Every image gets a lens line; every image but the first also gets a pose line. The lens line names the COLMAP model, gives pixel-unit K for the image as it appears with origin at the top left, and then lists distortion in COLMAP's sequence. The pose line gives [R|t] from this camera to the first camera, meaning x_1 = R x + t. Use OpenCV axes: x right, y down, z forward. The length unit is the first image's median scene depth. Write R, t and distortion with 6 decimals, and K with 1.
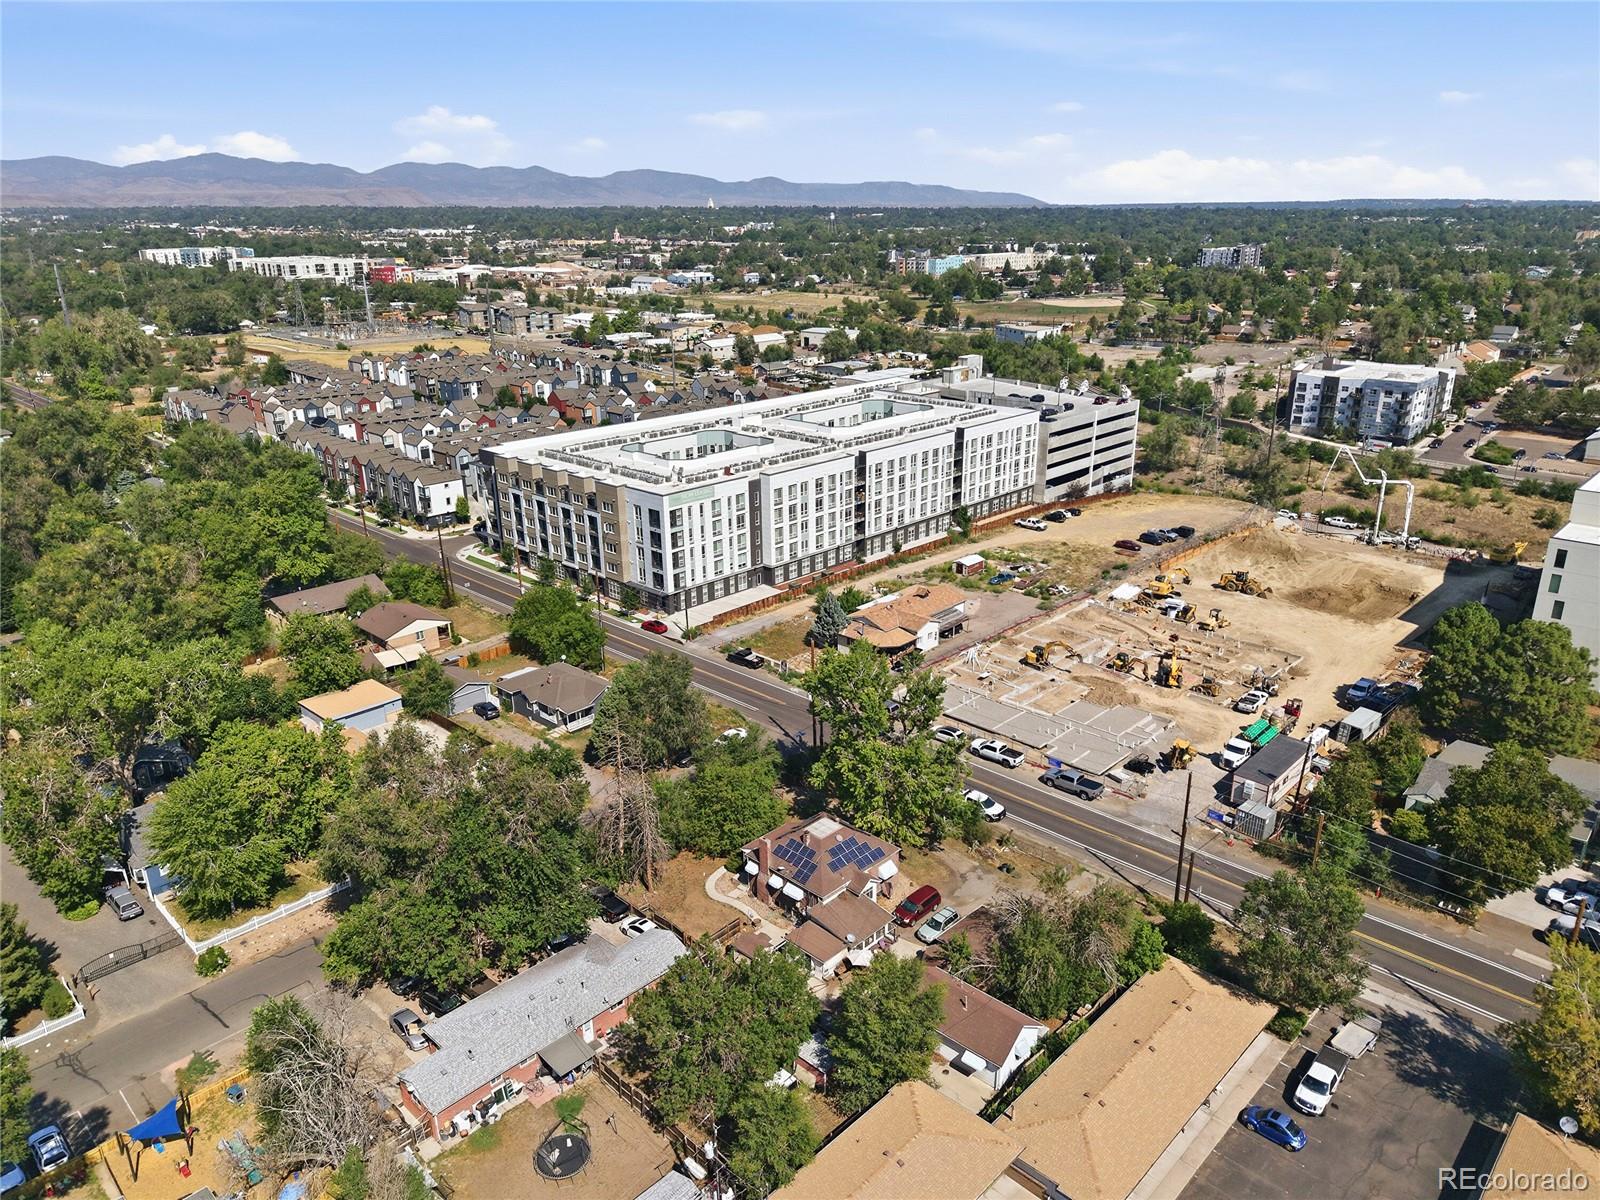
lens RADIAL K [[1098.3, 0, 803.7], [0, 1098.3, 586.0], [0, 0, 1]] dist [0.035475, -0.042308]
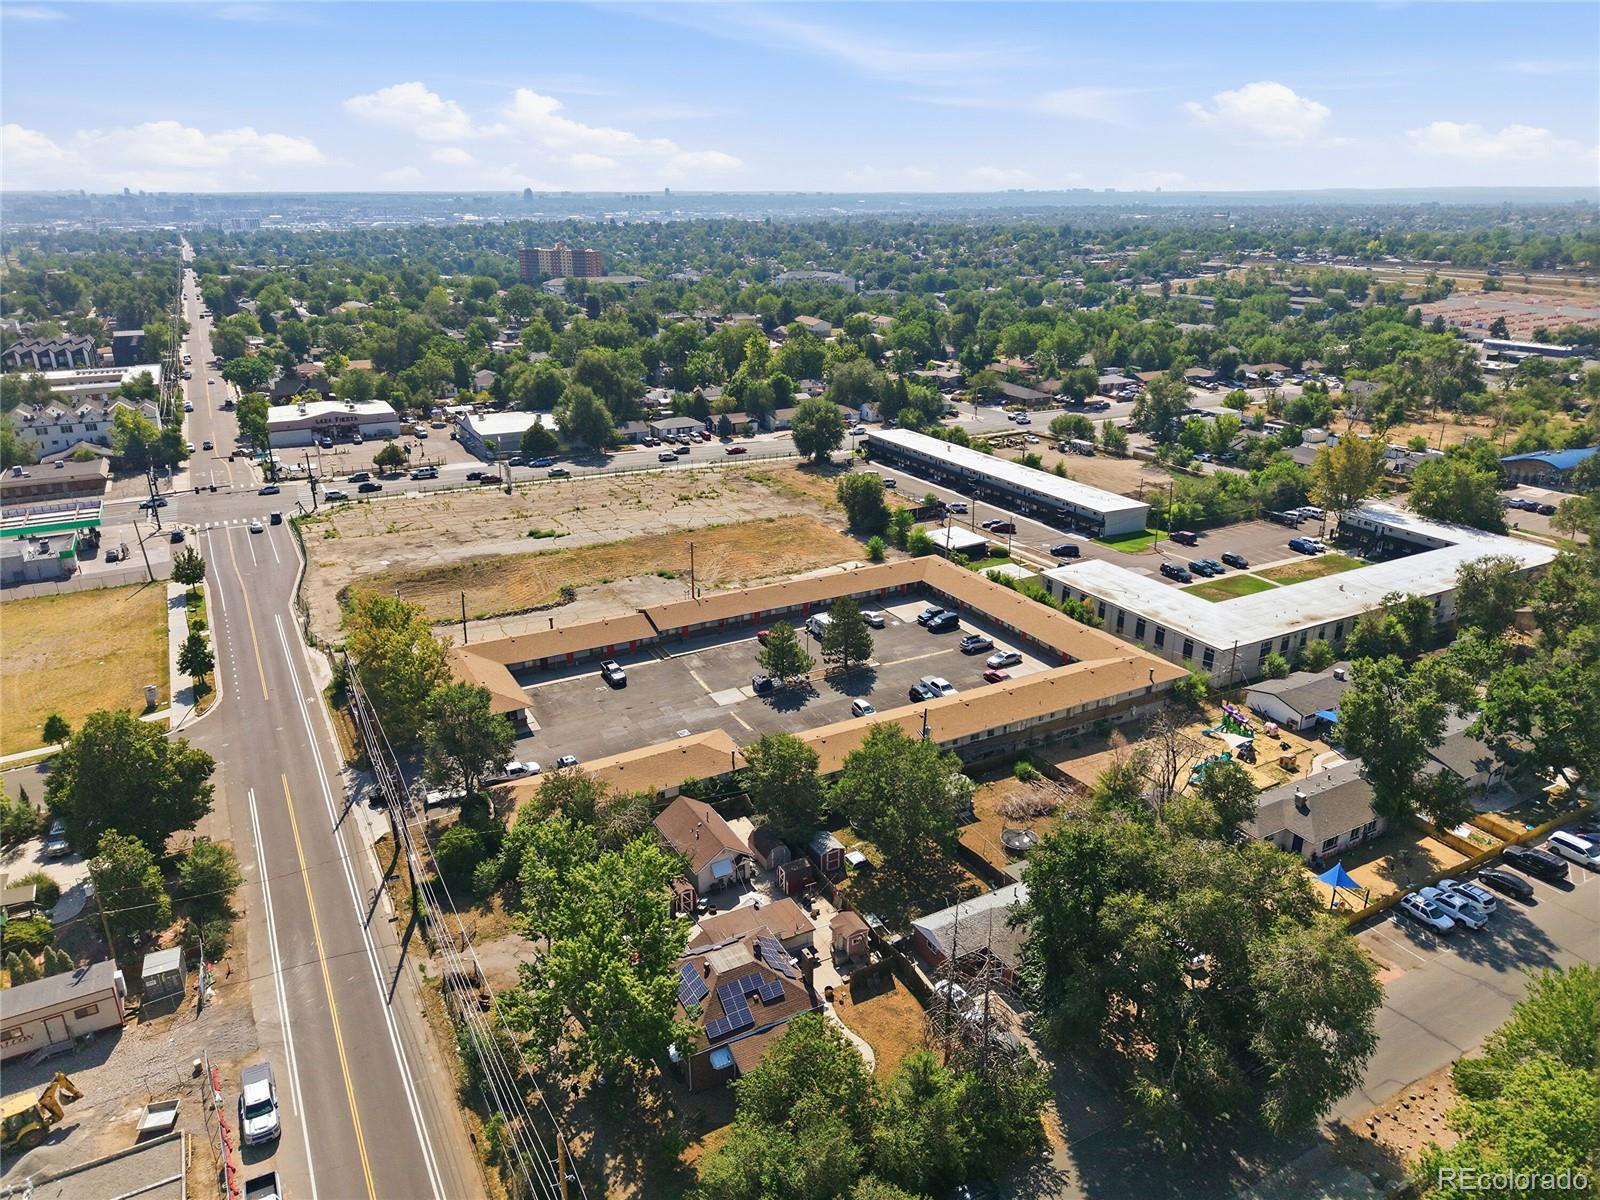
lens RADIAL K [[1063.2, 0, 801.4], [0, 1063.2, 608.4], [0, 0, 1]] dist [0.027656, -0.025451]
pose [[-0.954243, -0.098938, 0.282191, -0.129459], [0.103675, 0.775686, 0.622545, -0.259631], [-0.280485, 0.623315, -0.729936, 0.804170]]
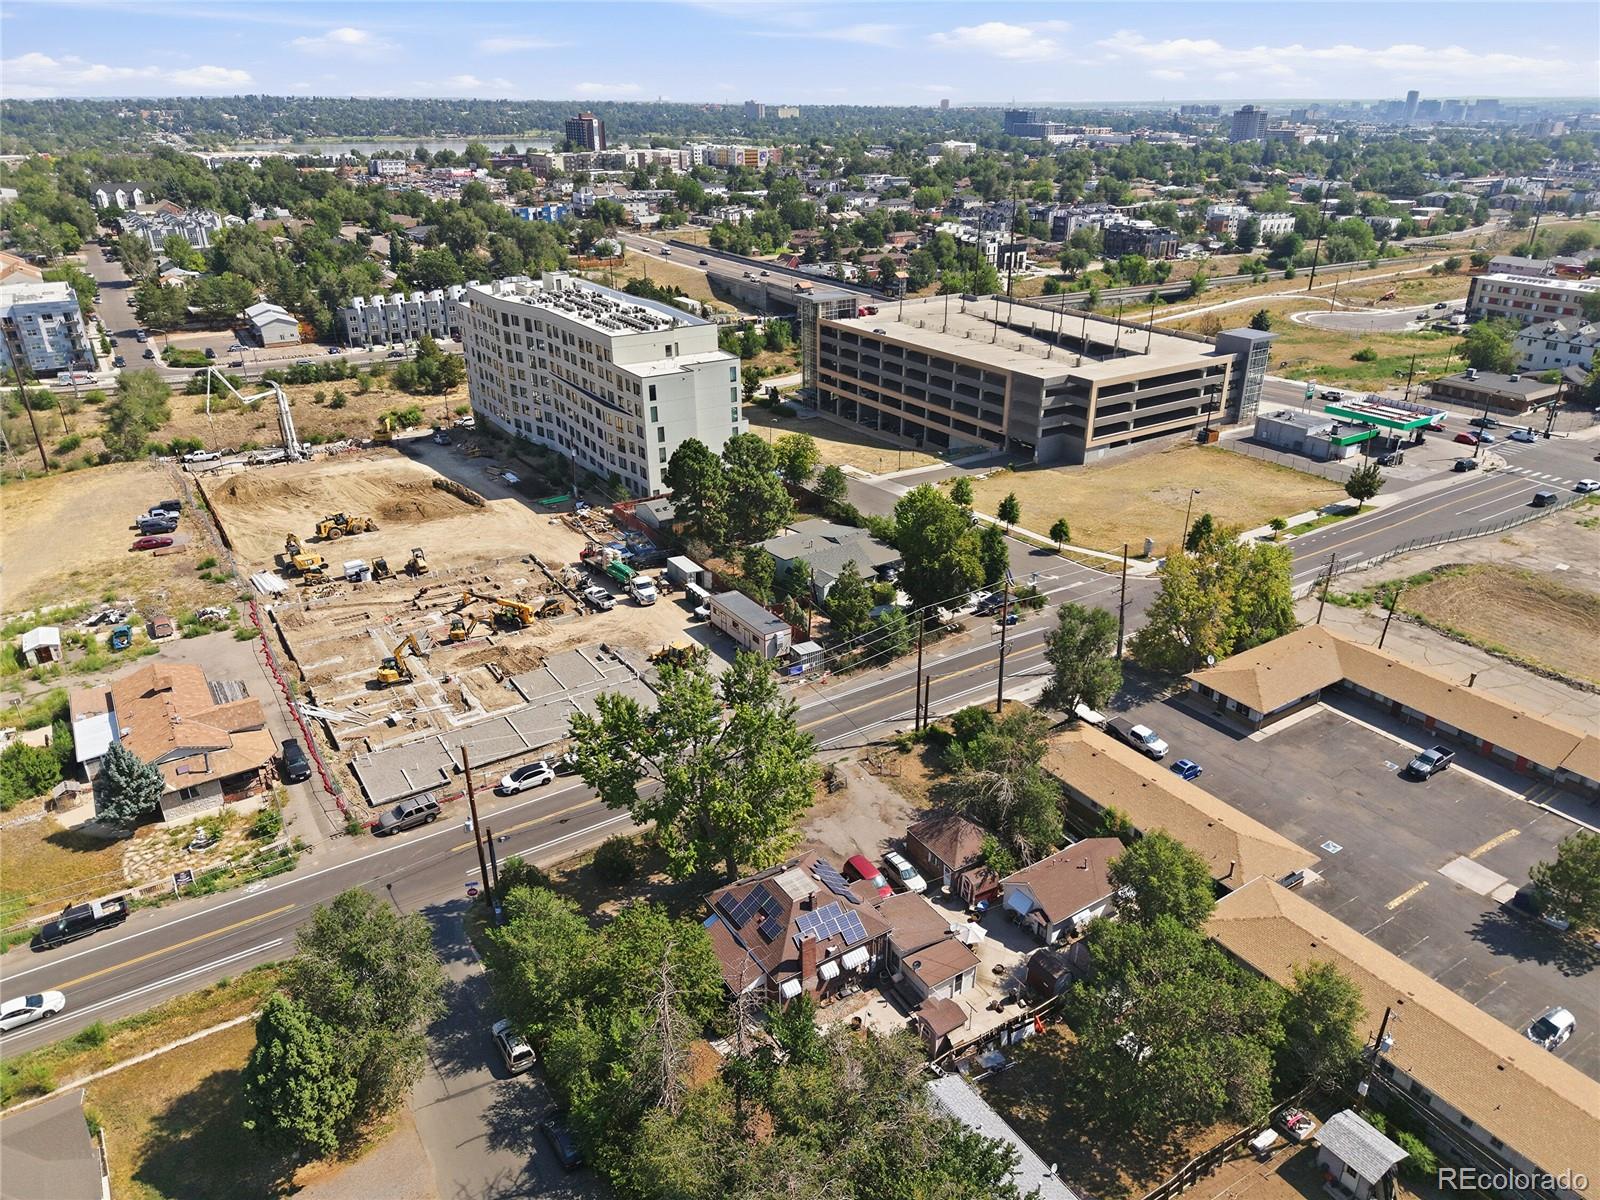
lens RADIAL K [[1098.3, 0, 806.4], [0, 1098.3, 575.1], [0, 0, 1]] dist [0.035475, -0.042308]
pose [[0.224272, -0.376093, 0.899030, -0.351069], [0.310755, 0.901970, 0.299802, -0.123608], [-0.923652, 0.212141, 0.319160, 0.401916]]
